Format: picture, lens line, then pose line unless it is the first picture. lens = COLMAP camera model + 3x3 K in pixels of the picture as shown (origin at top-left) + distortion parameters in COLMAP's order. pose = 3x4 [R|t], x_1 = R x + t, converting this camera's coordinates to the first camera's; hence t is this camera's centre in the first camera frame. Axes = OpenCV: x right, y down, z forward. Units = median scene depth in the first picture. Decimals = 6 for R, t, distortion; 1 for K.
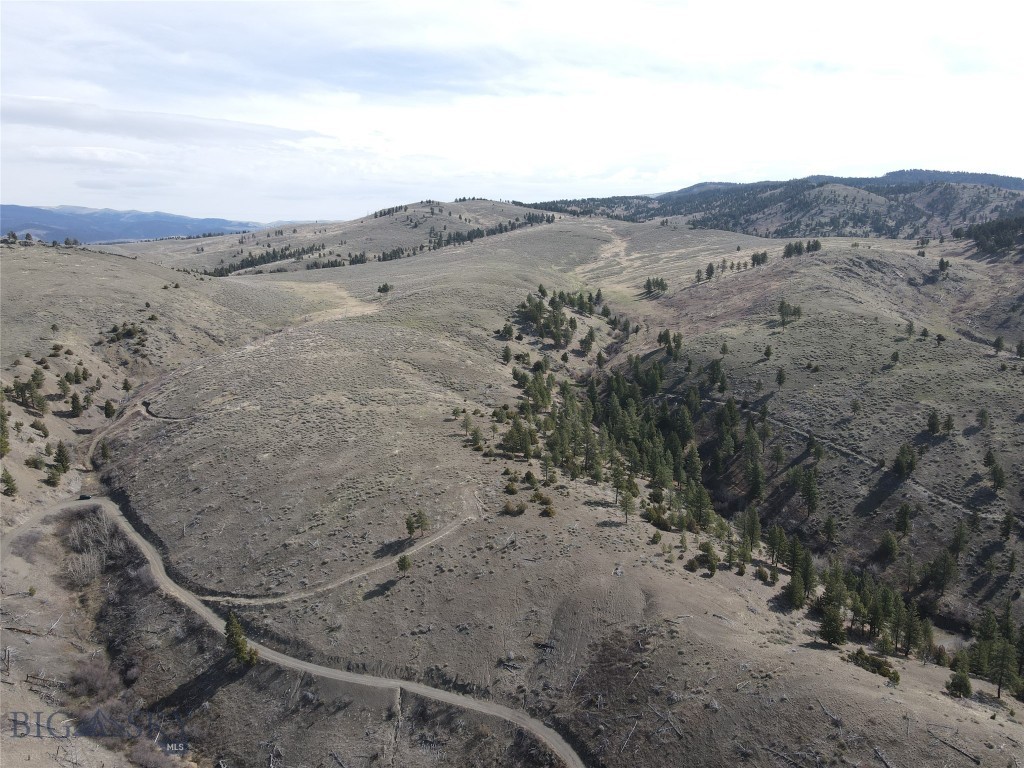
lens RADIAL K [[748.5, 0, 515.3], [0, 748.5, 387.5], [0, 0, 1]] dist [0.008193, 0.017198]
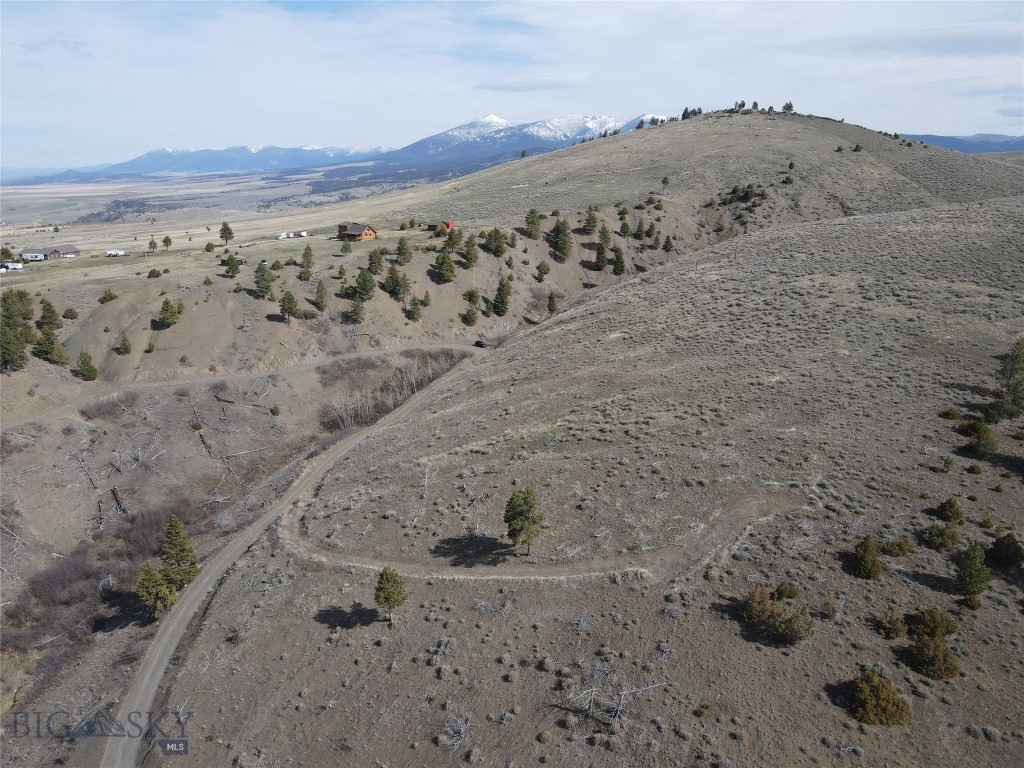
lens RADIAL K [[748.5, 0, 515.6], [0, 748.5, 382.3], [0, 0, 1]] dist [0.008193, 0.017198]
pose [[0.481768, 0.243971, -0.841652, 0.139084], [-0.179636, 0.967561, 0.177643, 0.034809], [0.857689, 0.065608, 0.509966, 0.623614]]
